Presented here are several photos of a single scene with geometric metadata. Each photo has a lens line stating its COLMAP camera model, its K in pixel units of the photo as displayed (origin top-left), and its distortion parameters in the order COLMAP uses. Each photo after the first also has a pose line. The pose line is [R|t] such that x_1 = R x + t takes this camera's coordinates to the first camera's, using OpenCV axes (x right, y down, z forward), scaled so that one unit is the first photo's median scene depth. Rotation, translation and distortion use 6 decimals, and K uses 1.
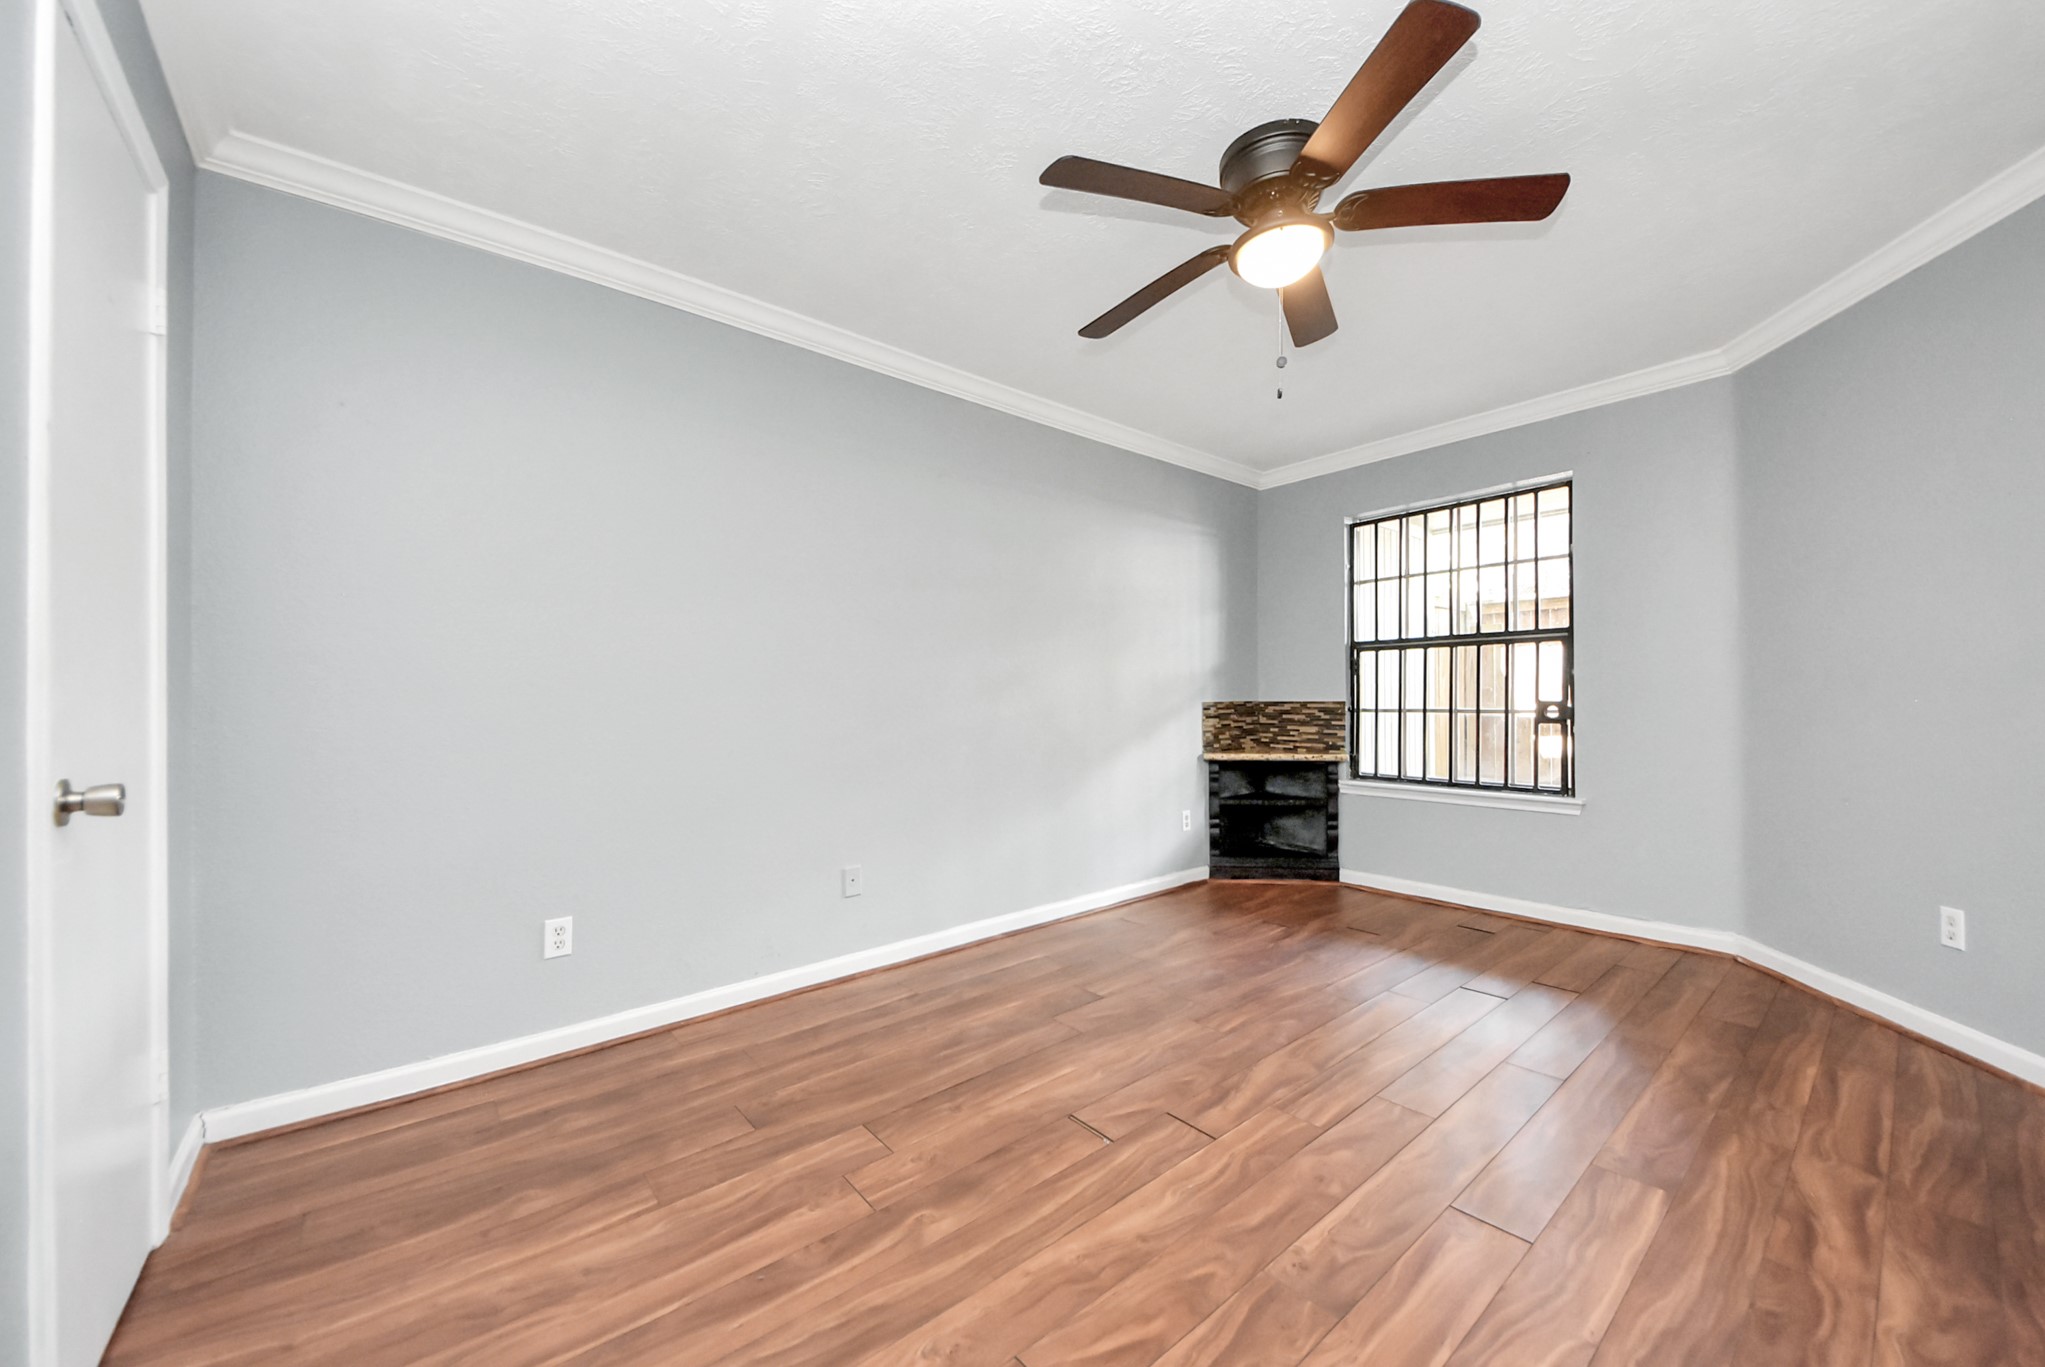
lens RADIAL K [[722.0, 0, 1037.2], [0, 722.0, 695.2], [0, 0, 1]] dist [0.041957, -0.028330]
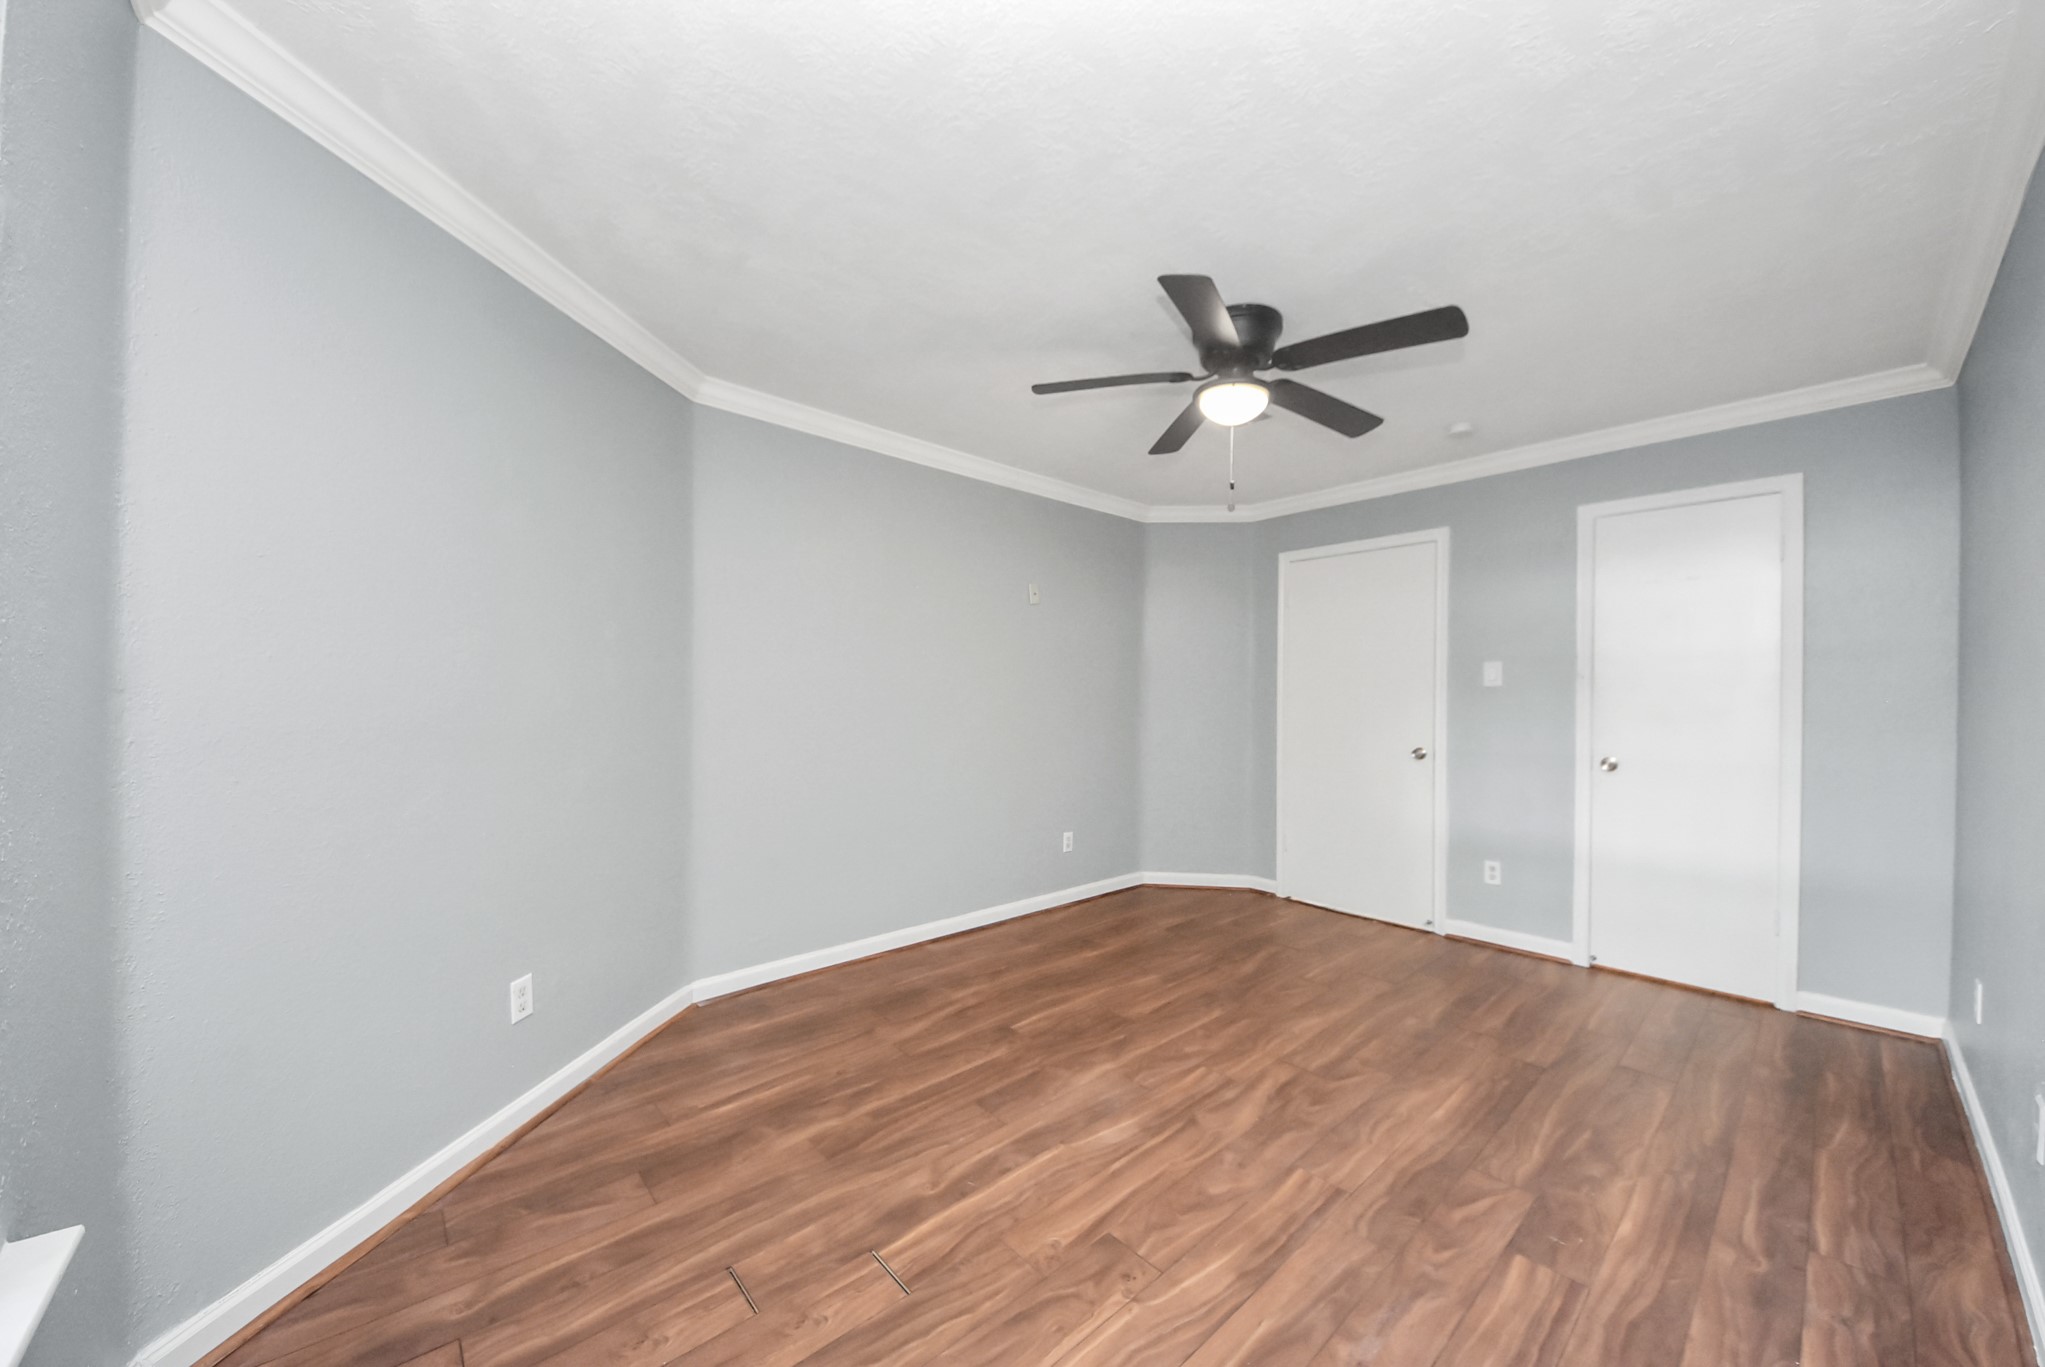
lens RADIAL K [[722.0, 0, 1037.2], [0, 722.0, 695.2], [0, 0, 1]] dist [0.041957, -0.028330]
pose [[-0.998498, 0.002240, -0.054750, 0.685318], [0.002695, 0.999962, -0.008246, -0.066114], [0.054730, -0.008381, -0.998466, 2.095078]]
